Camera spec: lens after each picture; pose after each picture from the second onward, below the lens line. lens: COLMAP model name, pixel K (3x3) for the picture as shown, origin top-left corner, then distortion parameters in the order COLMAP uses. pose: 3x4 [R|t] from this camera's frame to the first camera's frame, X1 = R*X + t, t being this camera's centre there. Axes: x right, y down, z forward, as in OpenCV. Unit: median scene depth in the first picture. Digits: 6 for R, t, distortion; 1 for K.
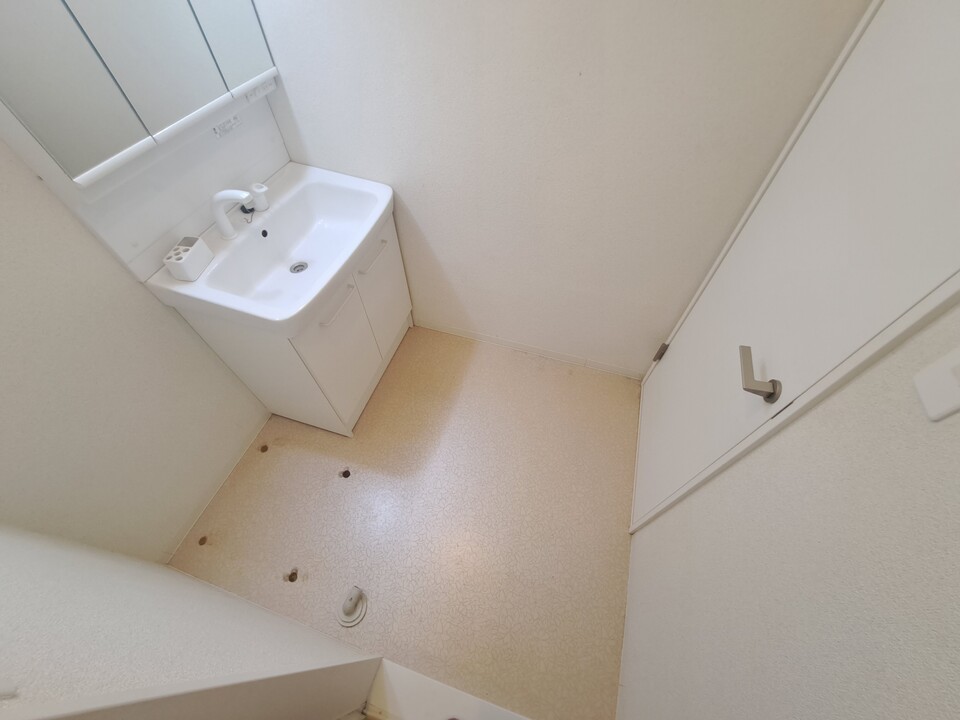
lens RADIAL K [[382.3, 0, 480.0], [0, 382.3, 360.0], [0, 0, 1]] dist [-0.017539, 0.000178]
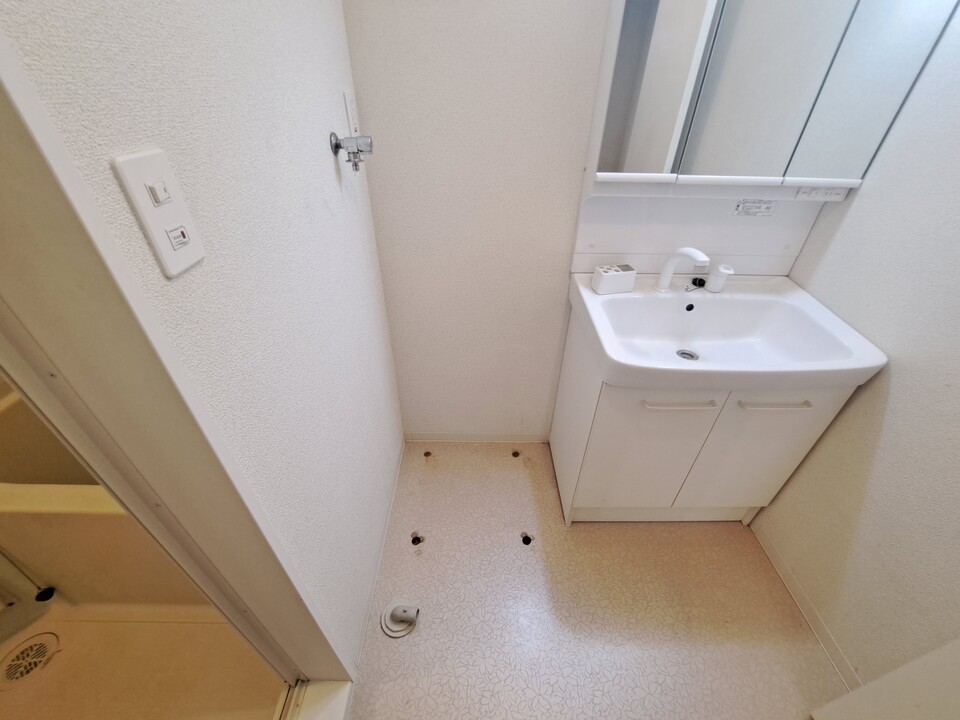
lens RADIAL K [[382.3, 0, 480.0], [0, 382.3, 360.0], [0, 0, 1]] dist [-0.017539, 0.000178]
pose [[0.303258, 0.566022, -0.766586, 0.058938], [-0.774878, 0.614700, 0.147336, 0.003450], [0.554616, 0.549330, 0.625011, 0.219372]]
